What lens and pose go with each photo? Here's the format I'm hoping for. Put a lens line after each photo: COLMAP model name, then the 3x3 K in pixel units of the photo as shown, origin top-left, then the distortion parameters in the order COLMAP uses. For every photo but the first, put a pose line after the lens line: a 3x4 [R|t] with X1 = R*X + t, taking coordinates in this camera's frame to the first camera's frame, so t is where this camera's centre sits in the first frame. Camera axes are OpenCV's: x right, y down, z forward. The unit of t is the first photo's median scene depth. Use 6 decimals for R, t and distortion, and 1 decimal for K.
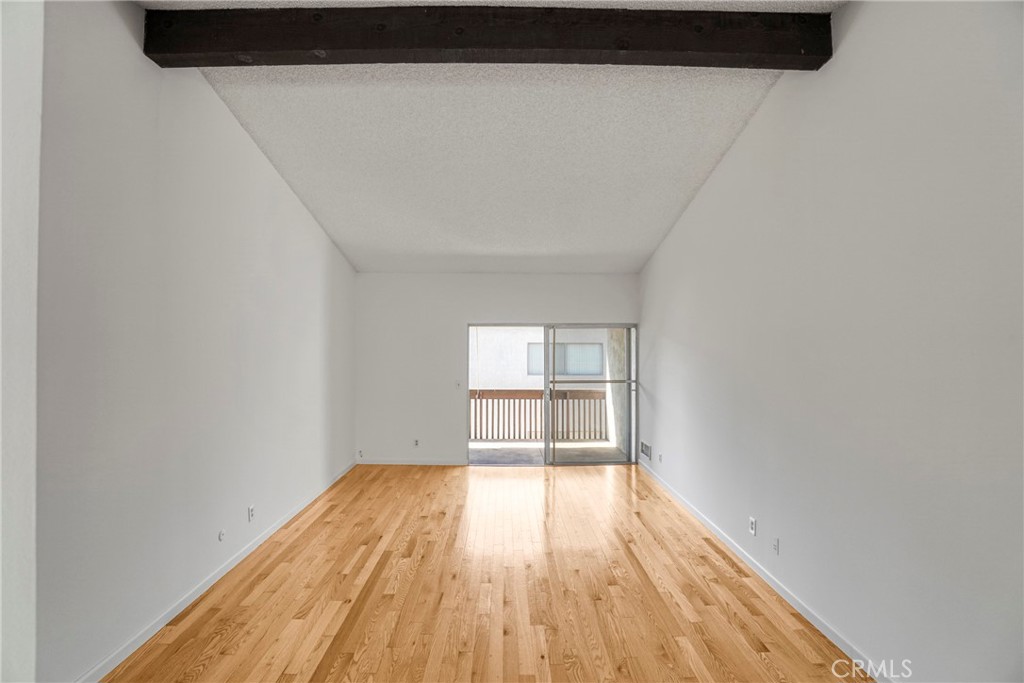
lens RADIAL K [[461.4, 0, 511.0], [0, 461.4, 339.1], [0, 0, 1]] dist [-0.051311, 0.015021]
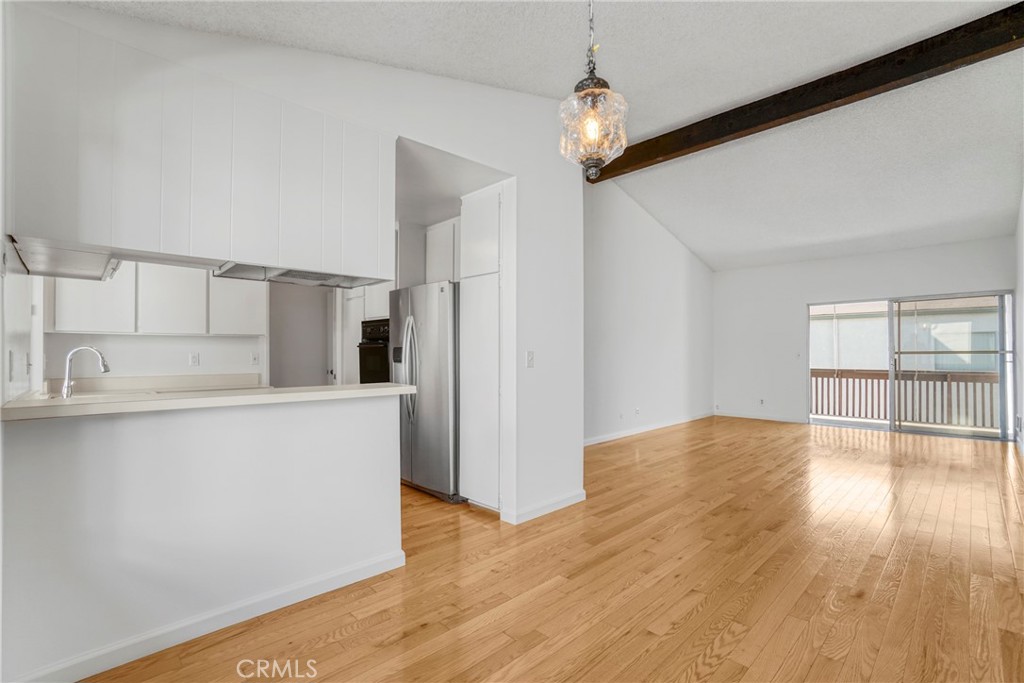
lens RADIAL K [[461.4, 0, 518.5], [0, 461.4, 348.8], [0, 0, 1]] dist [-0.051311, 0.015021]
pose [[0.693304, -0.010655, -0.720566, 0.243492], [0.009517, 0.999939, -0.005629, 0.088186], [0.720582, -0.002955, 0.693363, -0.353709]]
